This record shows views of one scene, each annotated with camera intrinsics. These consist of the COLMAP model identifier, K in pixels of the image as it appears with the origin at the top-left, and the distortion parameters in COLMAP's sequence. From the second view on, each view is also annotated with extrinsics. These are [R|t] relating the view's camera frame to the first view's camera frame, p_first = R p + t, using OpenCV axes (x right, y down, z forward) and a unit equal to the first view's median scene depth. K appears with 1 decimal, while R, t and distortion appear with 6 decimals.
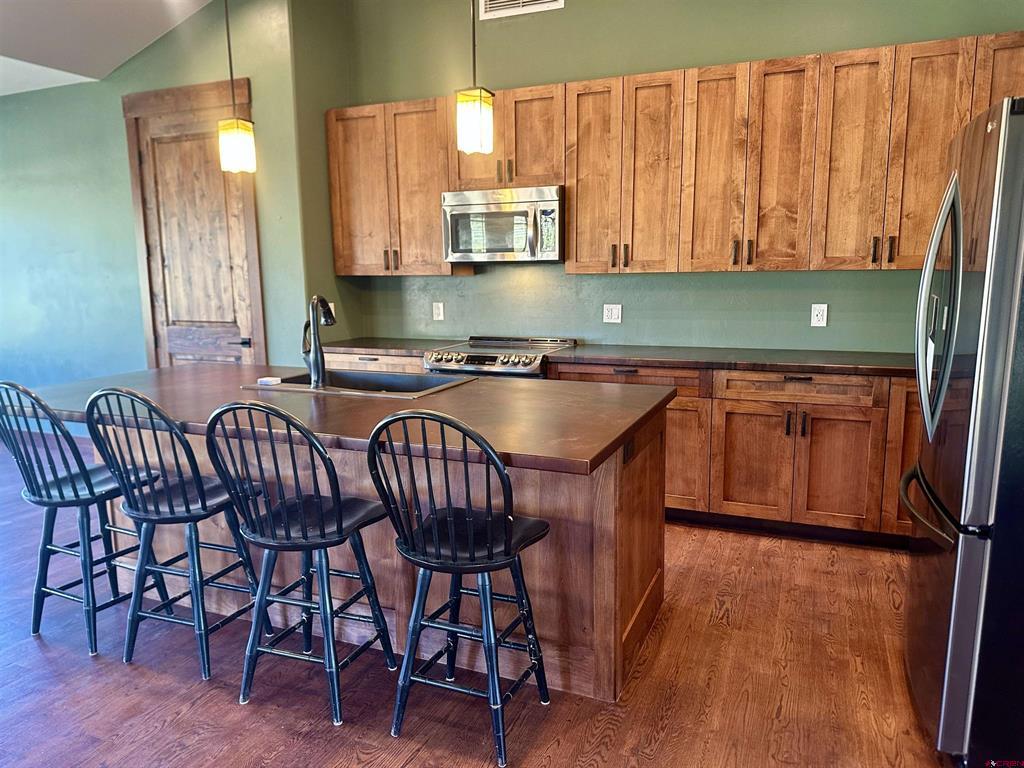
lens RADIAL K [[716.7, 0, 519.0], [0, 716.7, 391.7], [0, 0, 1]] dist [0.081203, -0.121049]
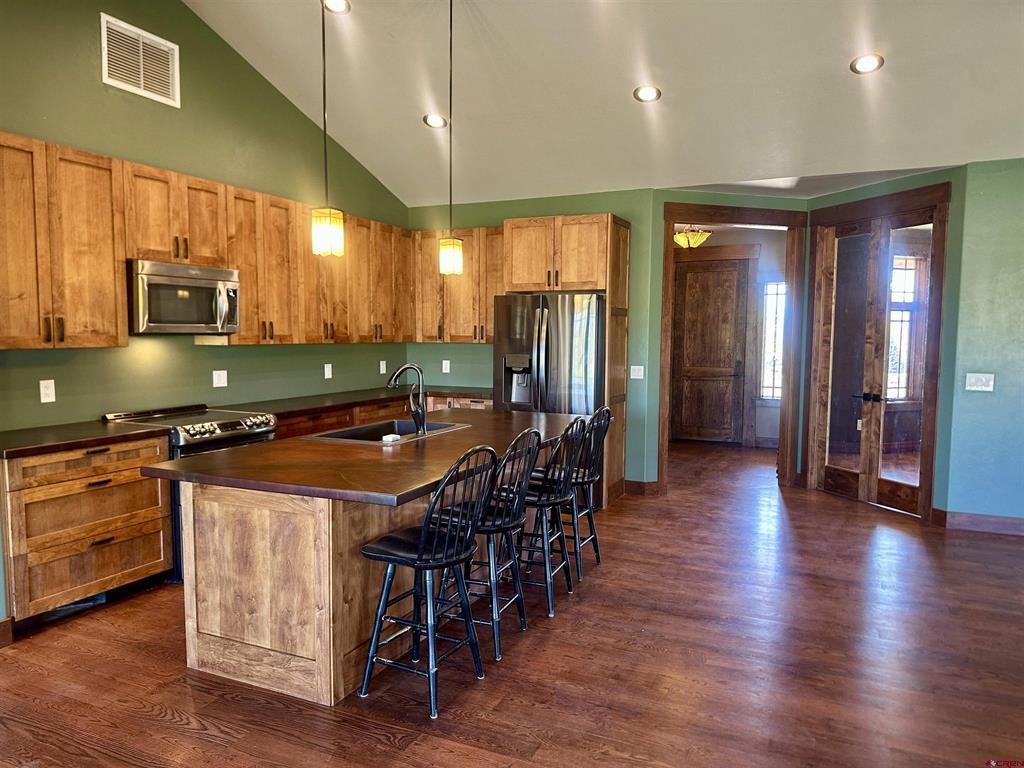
lens RADIAL K [[716.7, 0, 519.0], [0, 716.7, 391.7], [0, 0, 1]] dist [0.081203, -0.121049]
pose [[0.032657, -0.071697, 0.996892, -1.089907], [0.160926, 0.984787, 0.065555, -0.095864], [-0.986426, 0.158285, 0.043698, 0.525875]]
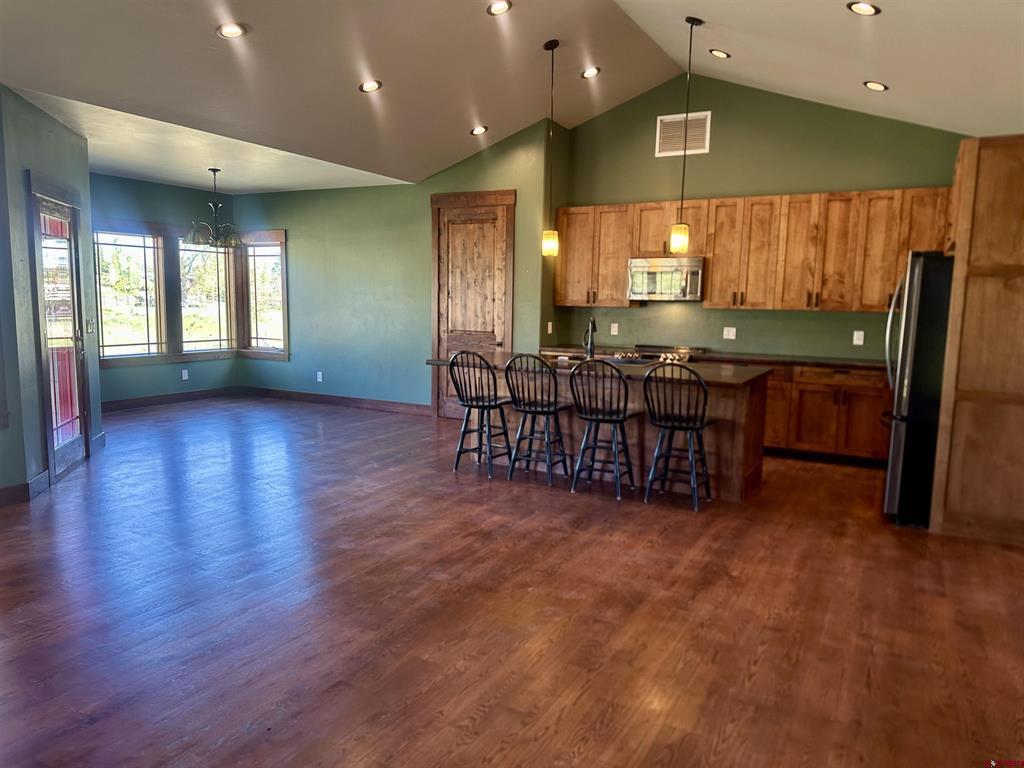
lens RADIAL K [[716.7, 0, 519.0], [0, 716.7, 391.7], [0, 0, 1]] dist [0.081203, -0.121049]
pose [[0.994010, 0.042530, -0.100672, -0.190668], [-0.046345, 0.998282, -0.035863, 0.113213], [0.098974, 0.040314, 0.994273, -0.729298]]
